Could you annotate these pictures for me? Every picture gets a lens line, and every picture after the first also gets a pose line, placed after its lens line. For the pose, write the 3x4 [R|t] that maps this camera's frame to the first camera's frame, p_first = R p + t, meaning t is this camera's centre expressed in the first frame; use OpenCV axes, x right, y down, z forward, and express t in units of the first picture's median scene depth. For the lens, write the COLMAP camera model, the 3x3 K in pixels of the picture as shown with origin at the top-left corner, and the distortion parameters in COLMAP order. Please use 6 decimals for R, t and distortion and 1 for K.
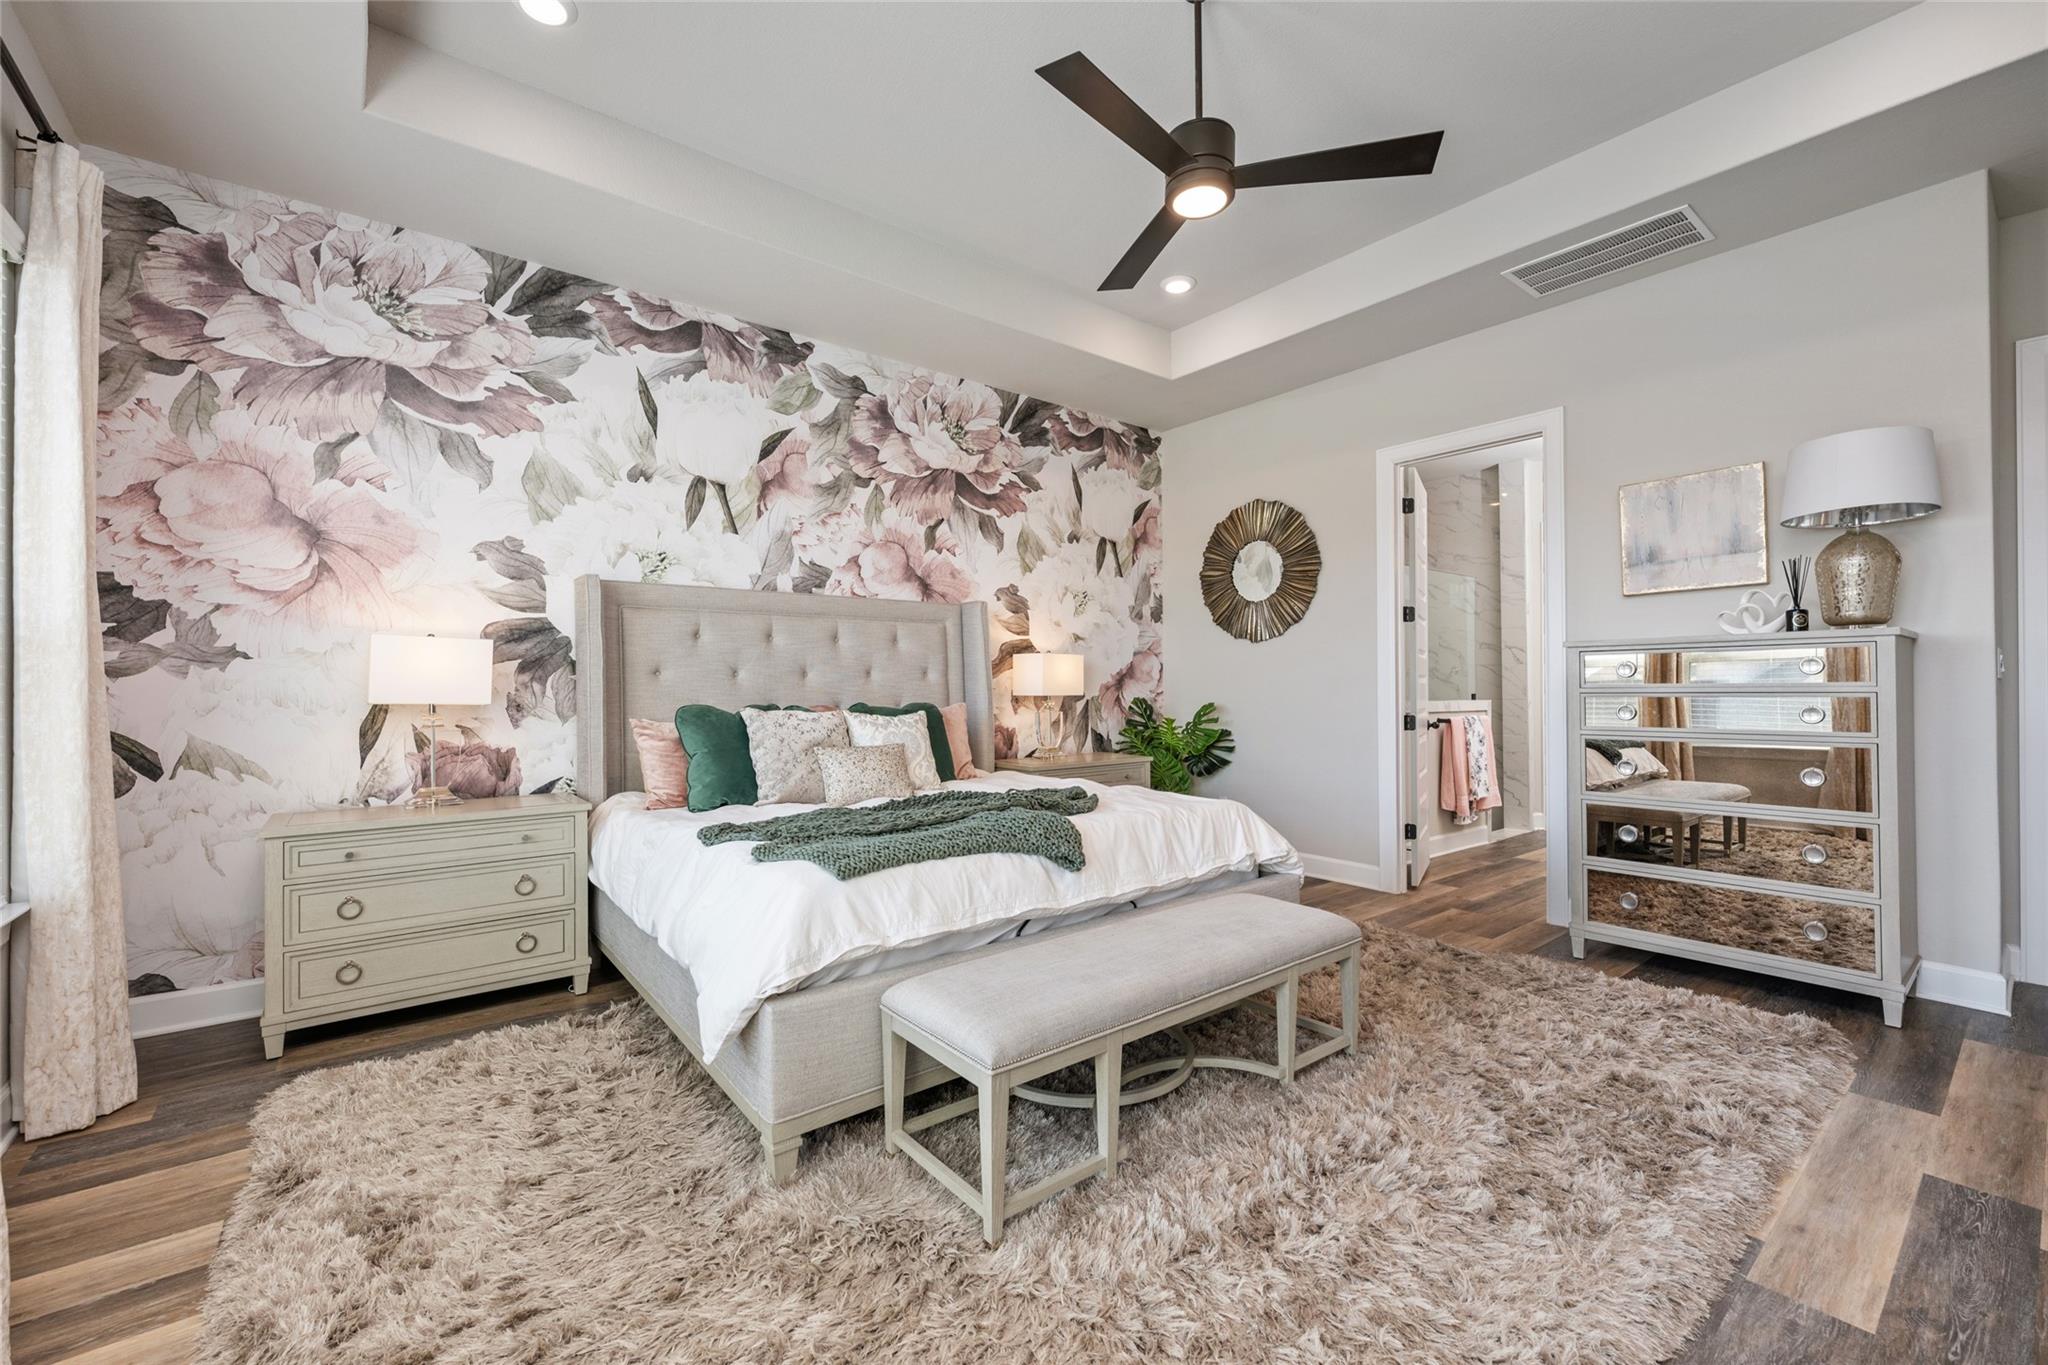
lens RADIAL K [[800.0, 0, 931.2], [0, 800.0, 685.1], [0, 0, 1]] dist [0.002191, 0.000127]
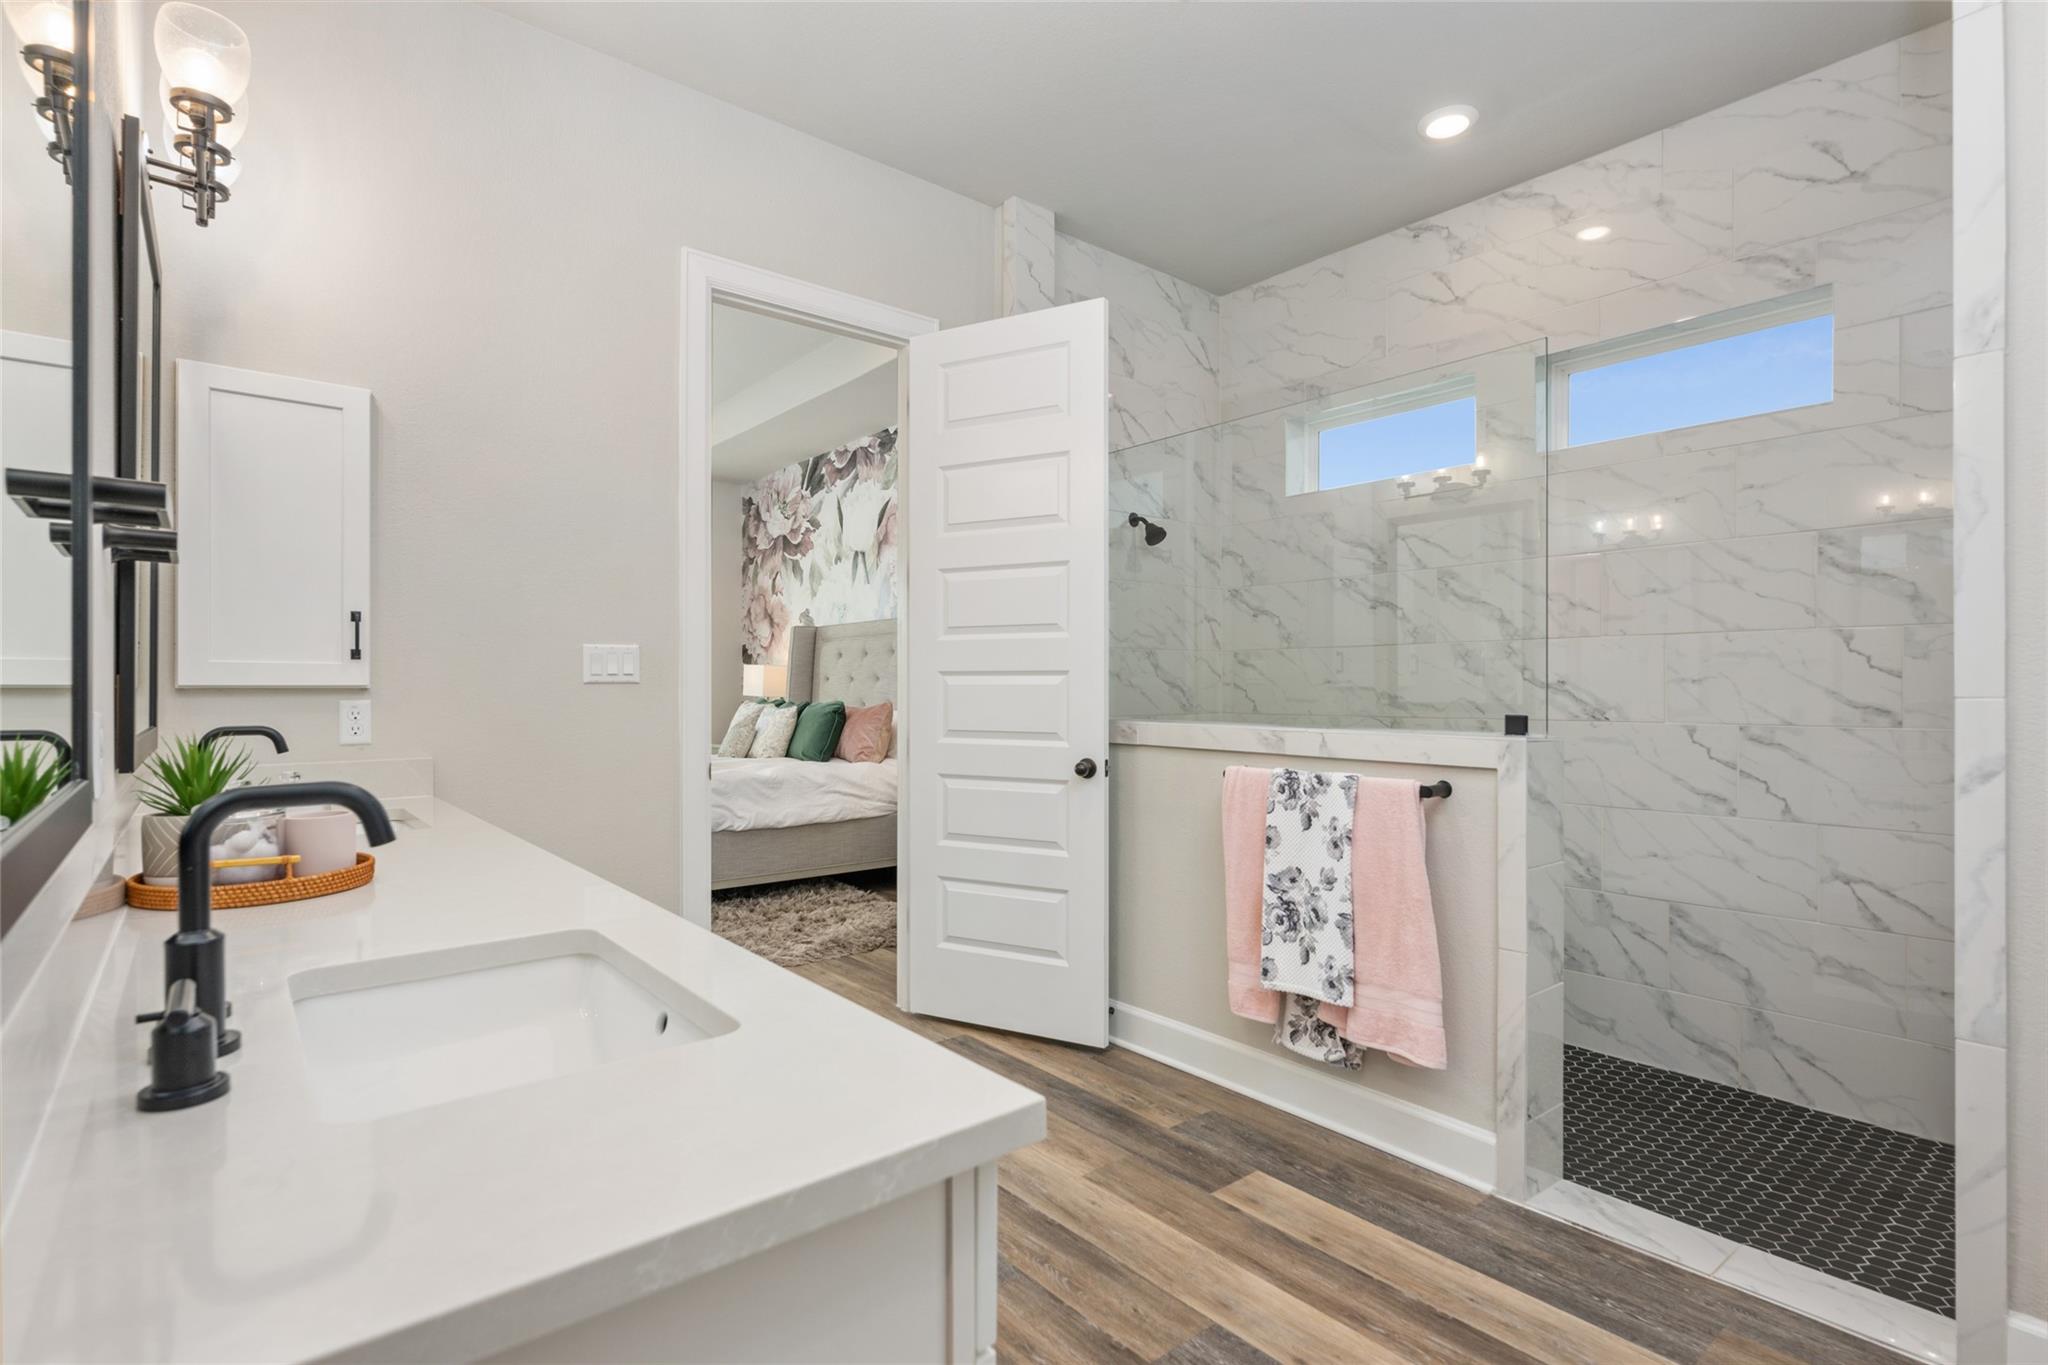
lens RADIAL K [[1006.8, 0, 1014.3], [0, 1006.8, 681.3], [0, 0, 1]] dist [0.001816, 0.001066]
pose [[0.070428, -0.003154, -0.997512, 1.732291], [0.008320, 0.999962, -0.002575, -0.002491], [0.997482, -0.008118, 0.070452, 1.215949]]
